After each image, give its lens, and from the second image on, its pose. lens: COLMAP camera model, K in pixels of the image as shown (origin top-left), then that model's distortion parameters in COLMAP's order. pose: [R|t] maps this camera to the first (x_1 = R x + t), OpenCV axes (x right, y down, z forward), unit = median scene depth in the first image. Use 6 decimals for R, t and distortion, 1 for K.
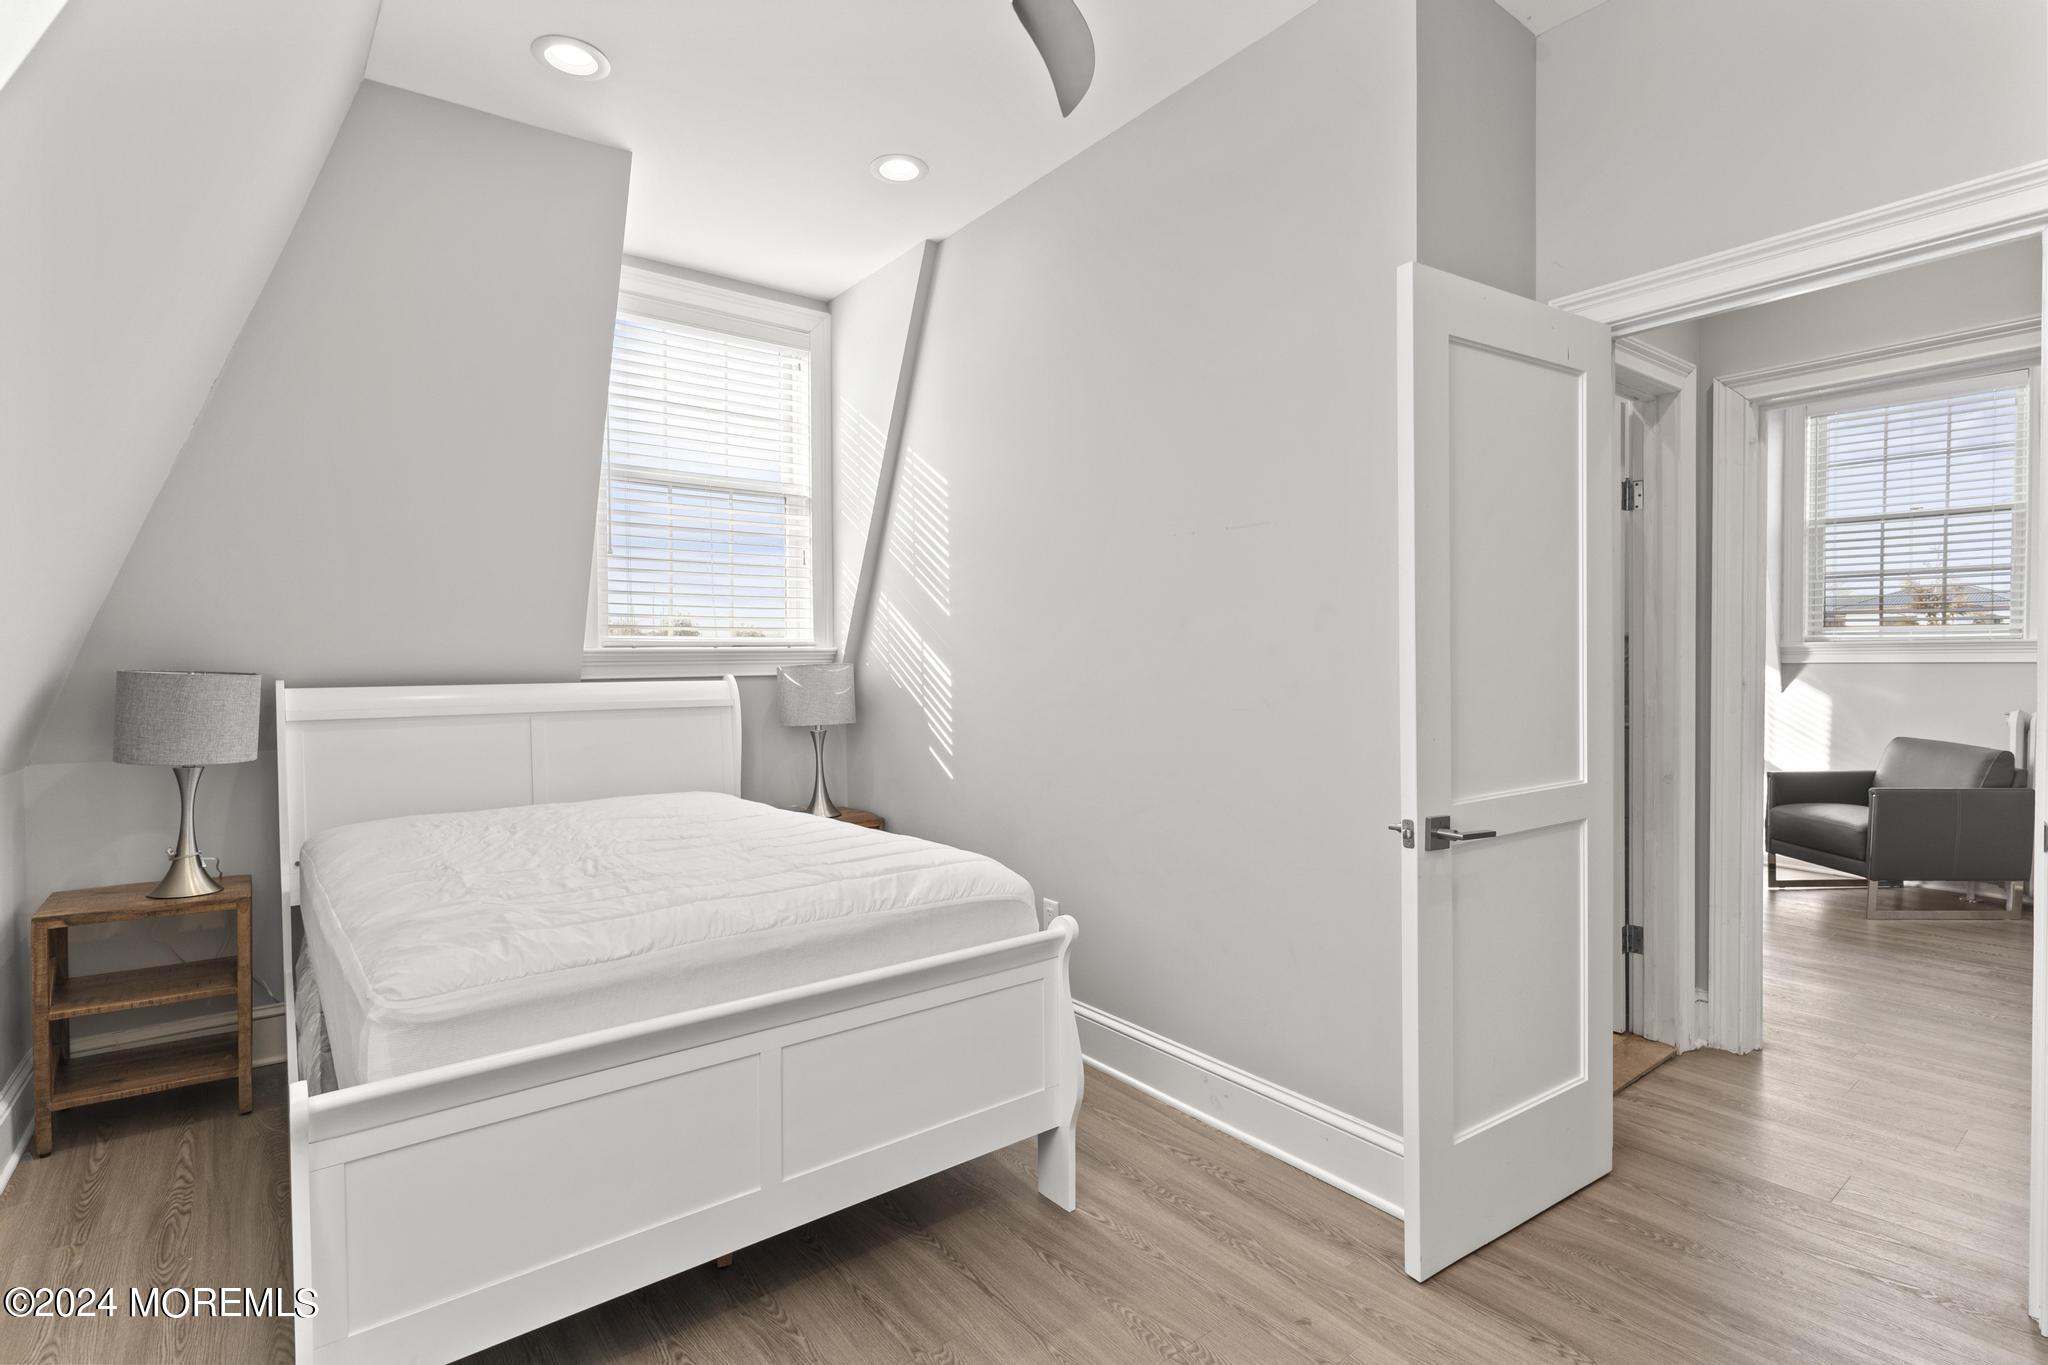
lens RADIAL K [[968.6, 0, 1010.8], [0, 968.6, 694.3], [0, 0, 1]] dist [-0.001428, -0.000689]
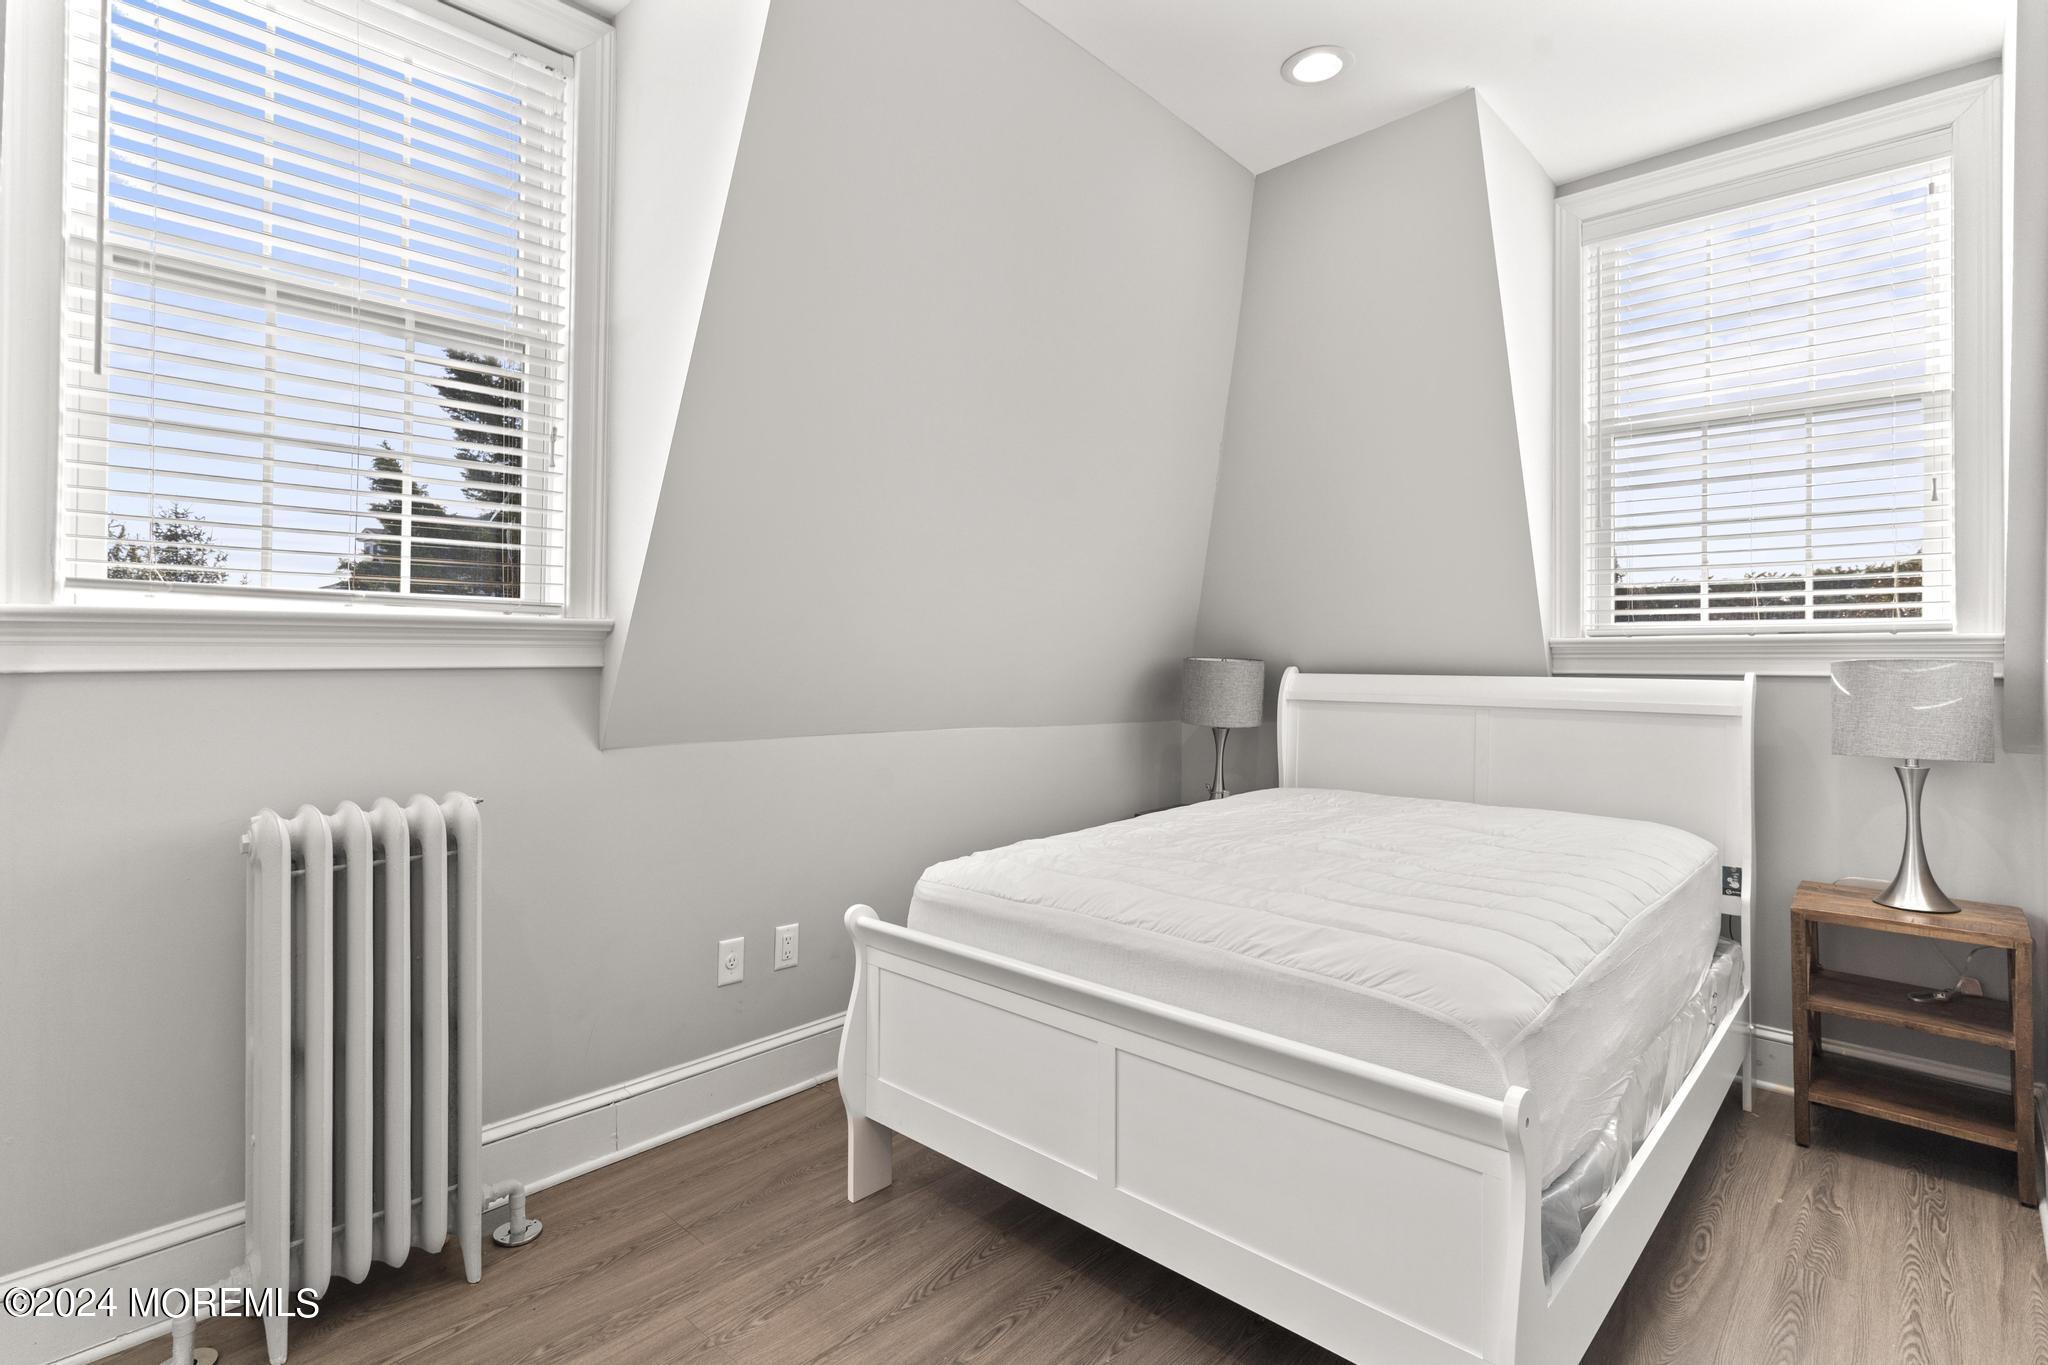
lens RADIAL K [[1017.4, 0, 1013.3], [0, 1017.4, 639.9], [0, 0, 1]] dist [0.002579, 0.000102]
pose [[0.165545, -0.003823, -0.986195, 0.467977], [-0.038099, 0.999221, -0.010269, -0.020809], [0.985466, 0.039273, 0.165271, 0.435383]]
